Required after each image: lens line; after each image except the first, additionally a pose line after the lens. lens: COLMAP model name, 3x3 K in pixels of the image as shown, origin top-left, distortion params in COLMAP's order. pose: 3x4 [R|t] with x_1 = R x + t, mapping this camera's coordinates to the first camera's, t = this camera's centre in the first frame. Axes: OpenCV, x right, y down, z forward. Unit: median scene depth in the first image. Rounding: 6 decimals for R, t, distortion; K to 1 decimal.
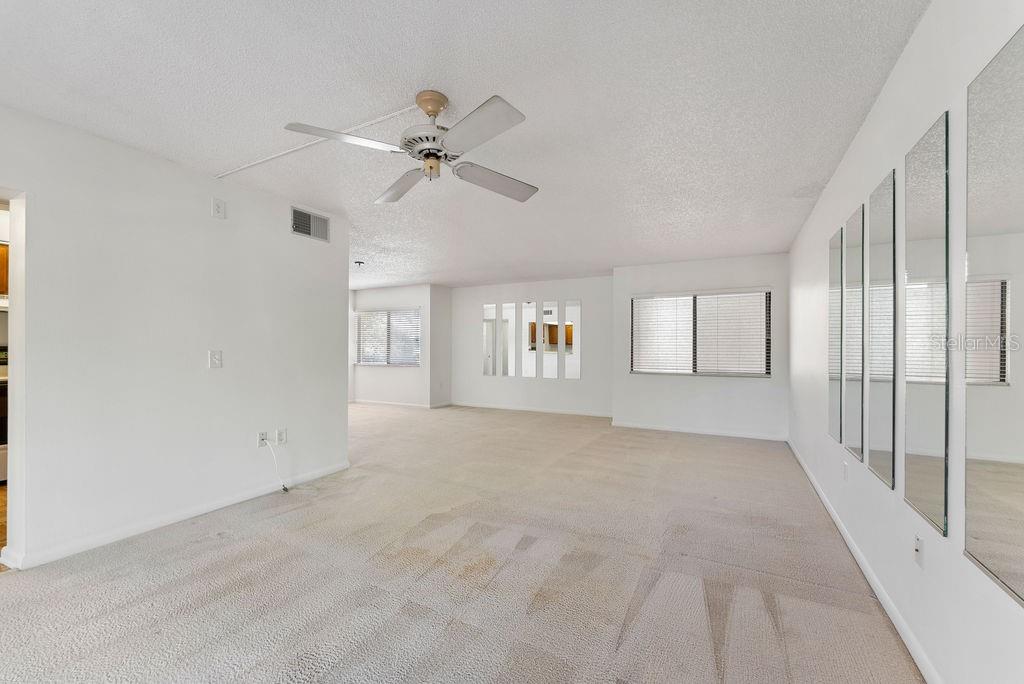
lens RADIAL K [[414.4, 0, 511.2], [0, 414.4, 345.6], [0, 0, 1]] dist [0.004097, -0.001356]
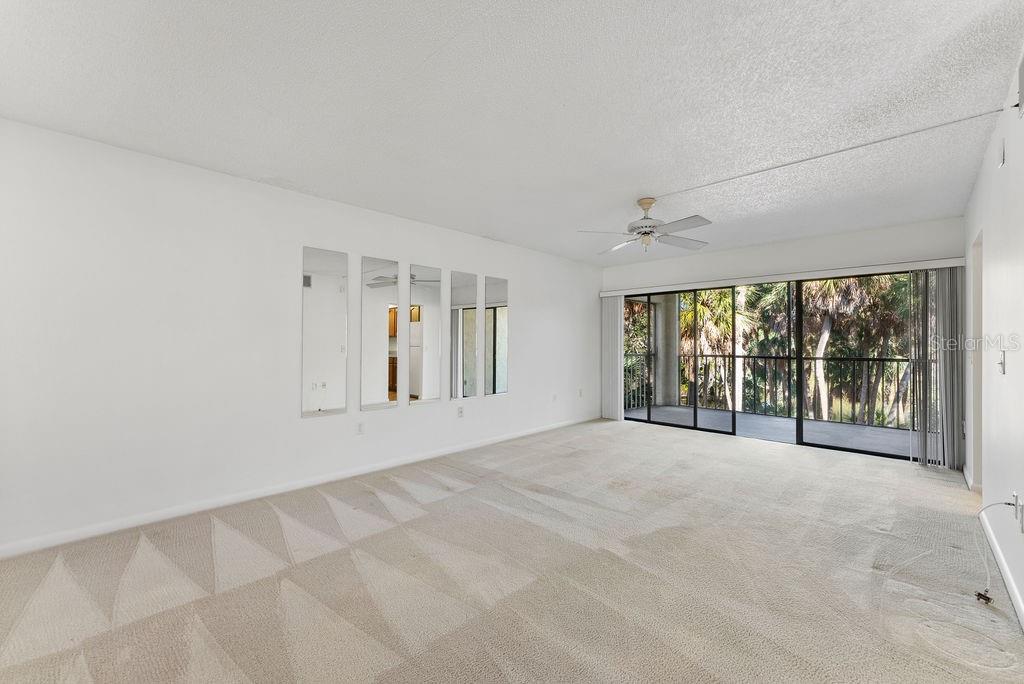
lens RADIAL K [[414.4, 0, 509.0], [0, 414.4, 338.9], [0, 0, 1]] dist [0.004097, -0.001356]
pose [[-0.956904, 0.000499, 0.290404, -0.055561], [-0.005202, 0.999809, -0.018860, 0.012399], [-0.290358, -0.019557, -0.956718, 1.020560]]
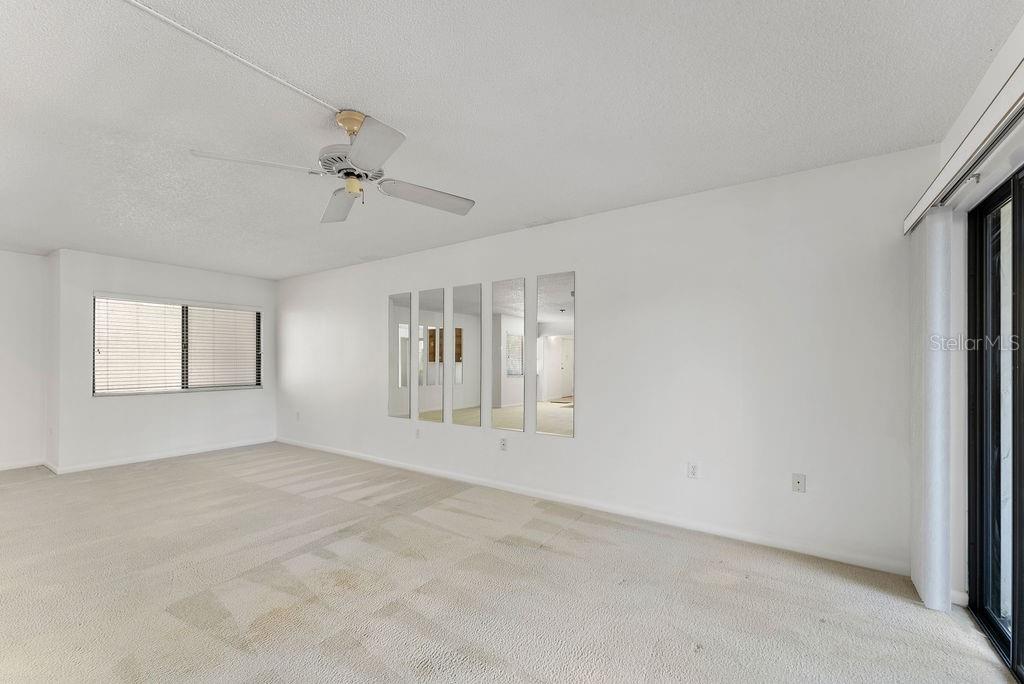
lens RADIAL K [[414.4, 0, 507.5], [0, 414.4, 357.7], [0, 0, 1]] dist [0.004097, -0.001356]
pose [[0.129321, 0.007041, 0.991578, -0.411485], [-0.002350, 0.999974, -0.006794, 0.000397], [-0.991600, -0.001452, 0.129334, 0.186338]]
